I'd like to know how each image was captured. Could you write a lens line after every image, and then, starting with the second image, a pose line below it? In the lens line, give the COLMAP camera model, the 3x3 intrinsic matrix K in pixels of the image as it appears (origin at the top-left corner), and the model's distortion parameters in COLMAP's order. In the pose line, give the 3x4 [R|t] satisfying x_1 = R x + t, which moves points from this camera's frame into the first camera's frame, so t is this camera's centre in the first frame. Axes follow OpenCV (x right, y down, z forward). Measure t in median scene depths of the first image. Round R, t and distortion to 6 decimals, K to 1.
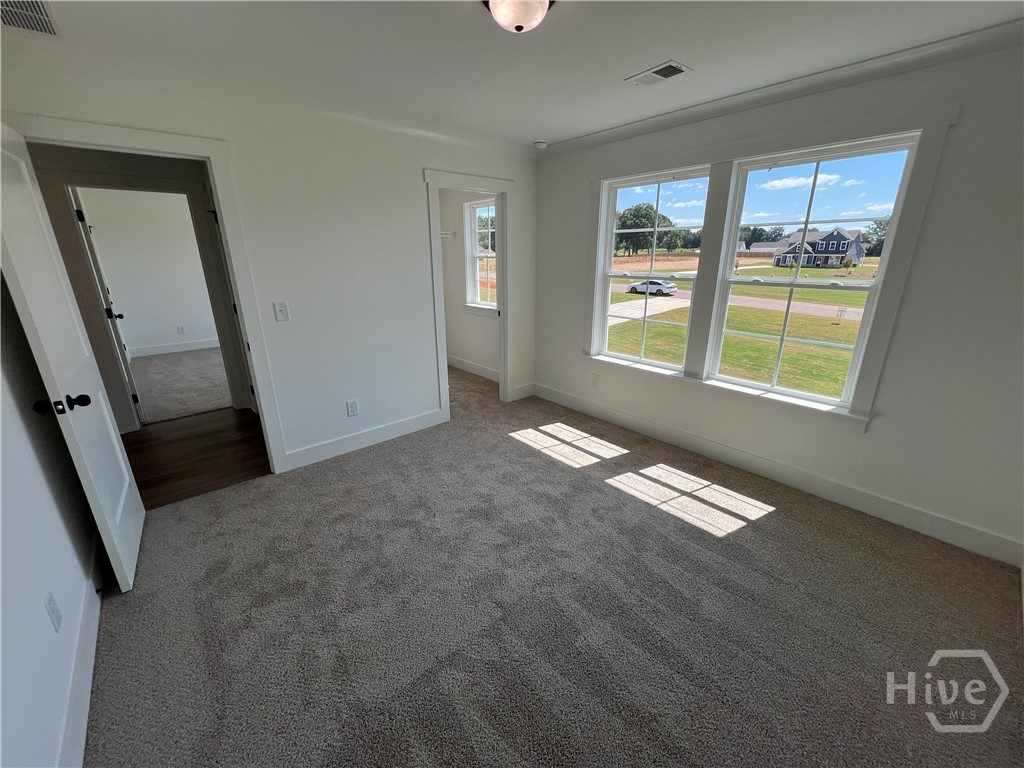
lens RADIAL K [[409.7, 0, 512.2], [0, 409.7, 386.2], [0, 0, 1]] dist [-0.003609, 0.000949]
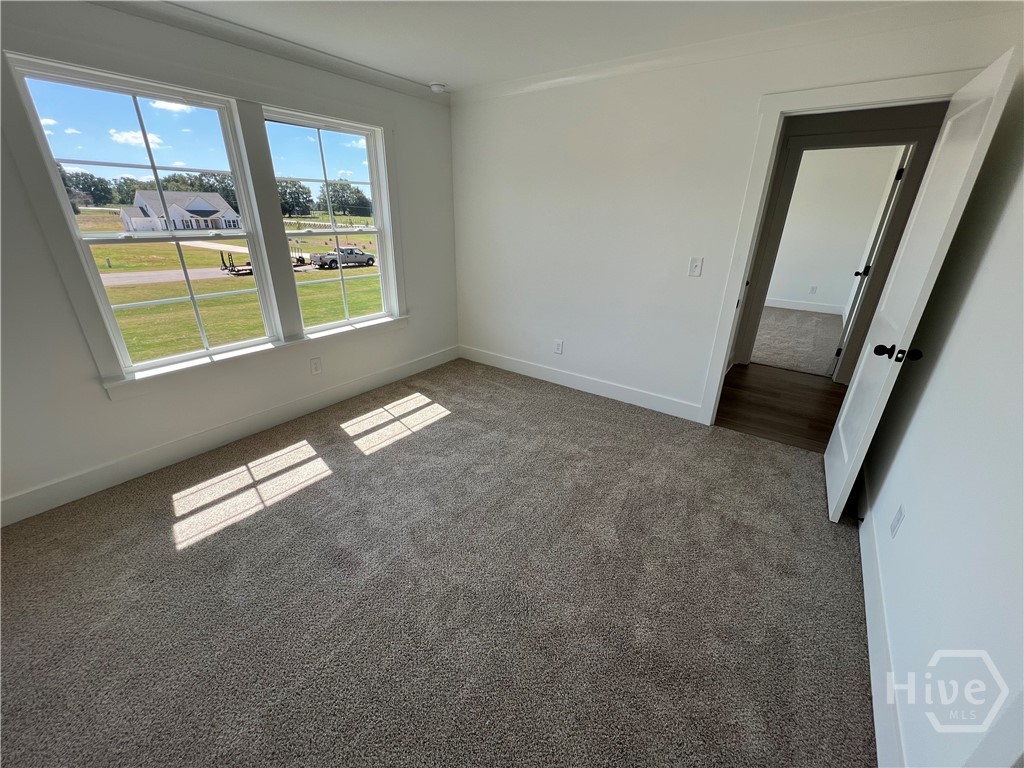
lens RADIAL K [[409.7, 0, 510.3], [0, 409.7, 377.5], [0, 0, 1]] dist [-0.003609, 0.000949]
pose [[-0.233765, -0.359732, 0.903298, -0.536999], [0.283955, 0.863277, 0.417279, -0.187862], [-0.929905, 0.354041, -0.099656, 0.627002]]
